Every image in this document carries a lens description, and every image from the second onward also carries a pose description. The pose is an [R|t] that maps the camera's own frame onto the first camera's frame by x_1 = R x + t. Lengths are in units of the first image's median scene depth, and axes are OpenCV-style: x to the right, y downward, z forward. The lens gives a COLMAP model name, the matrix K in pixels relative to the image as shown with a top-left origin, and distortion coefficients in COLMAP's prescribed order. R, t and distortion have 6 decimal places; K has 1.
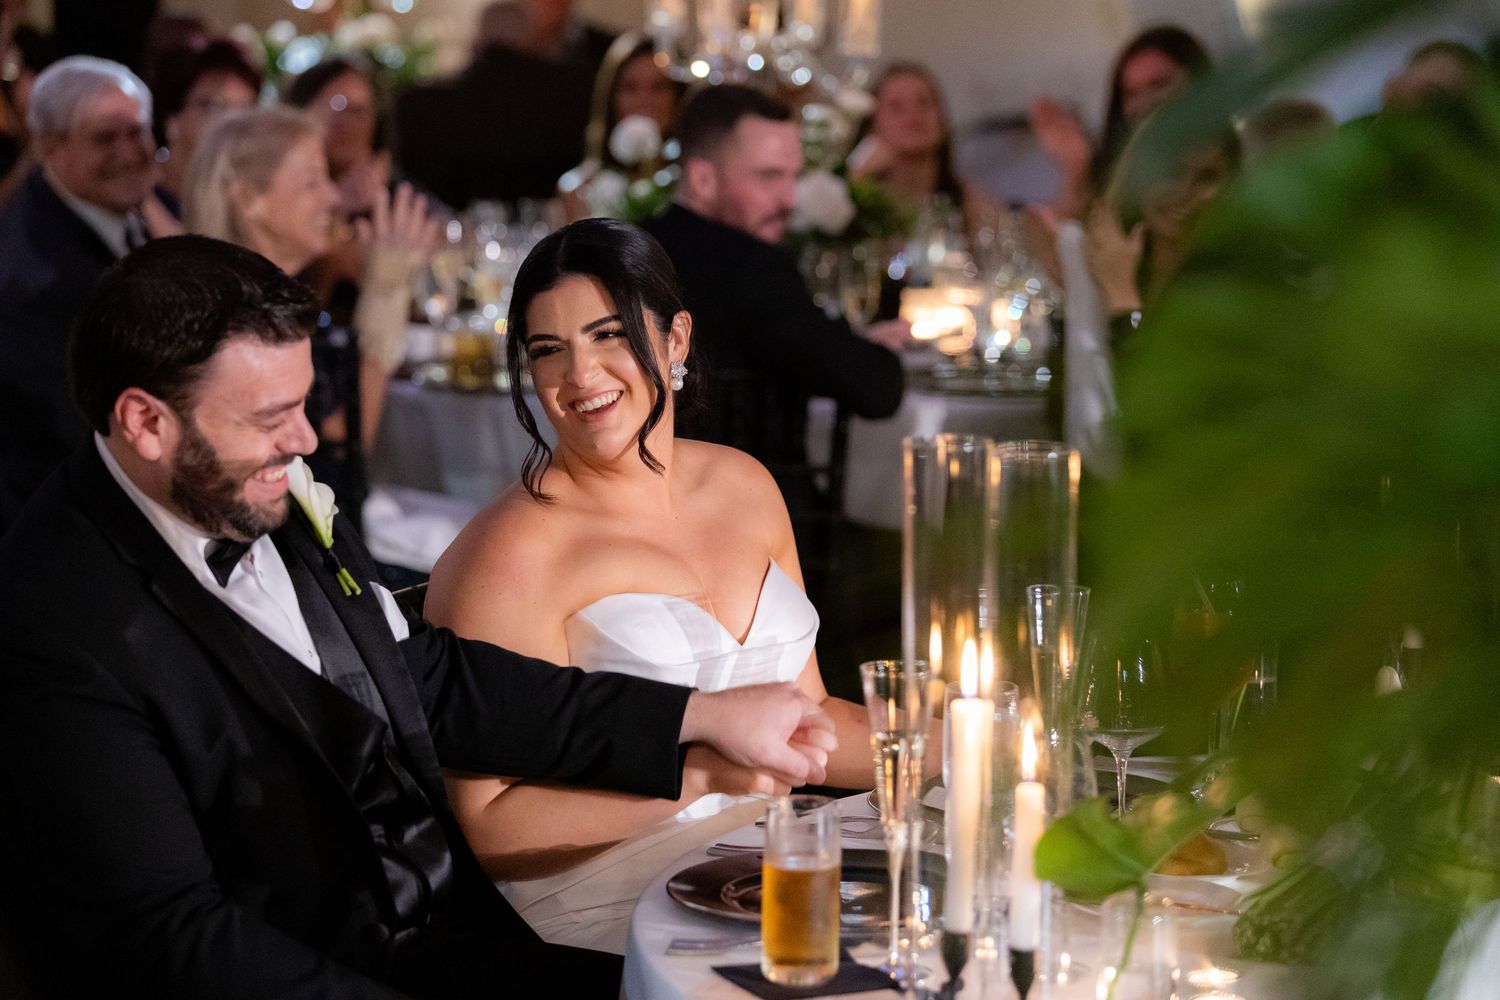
lens RADIAL K [[4358.5, 0, 751.7], [0, 4358.5, 501.4], [0, 0, 1]] dist [-0.202303, 0.000000]
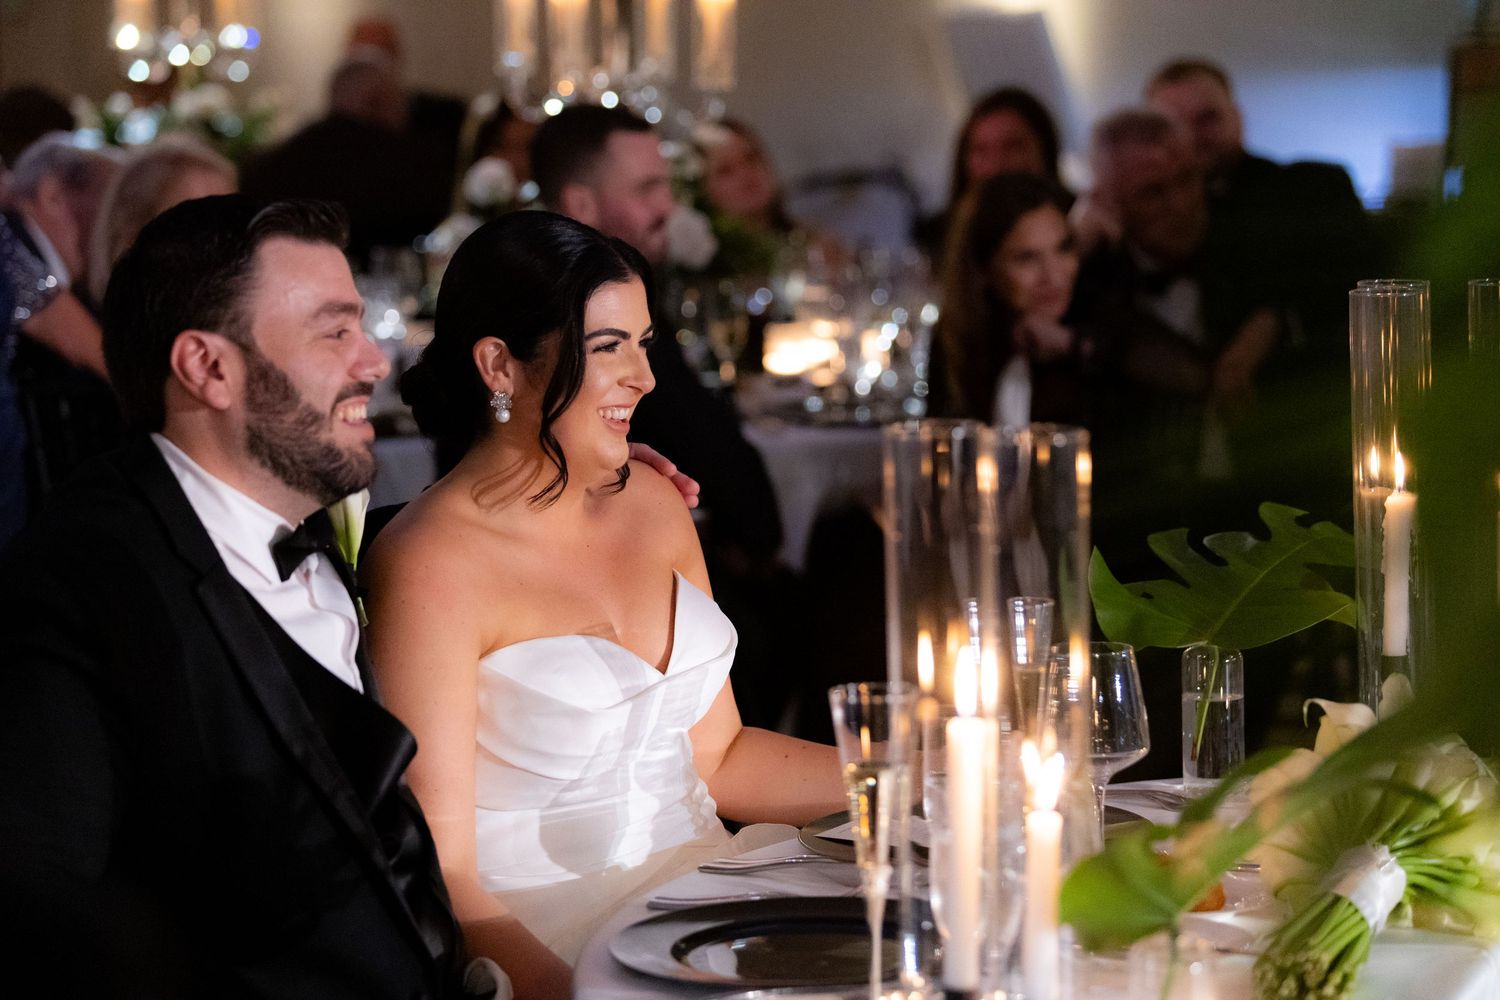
lens RADIAL K [[4249.2, 0, 746.2], [0, 4249.2, 496.6], [0, 0, 1]] dist [-0.053041, 0.000000]
pose [[0.998713, -0.035339, 0.036390, -0.016251], [0.035841, 0.999270, -0.013232, 0.006836], [-0.035896, 0.014519, 0.999250, 0.101589]]
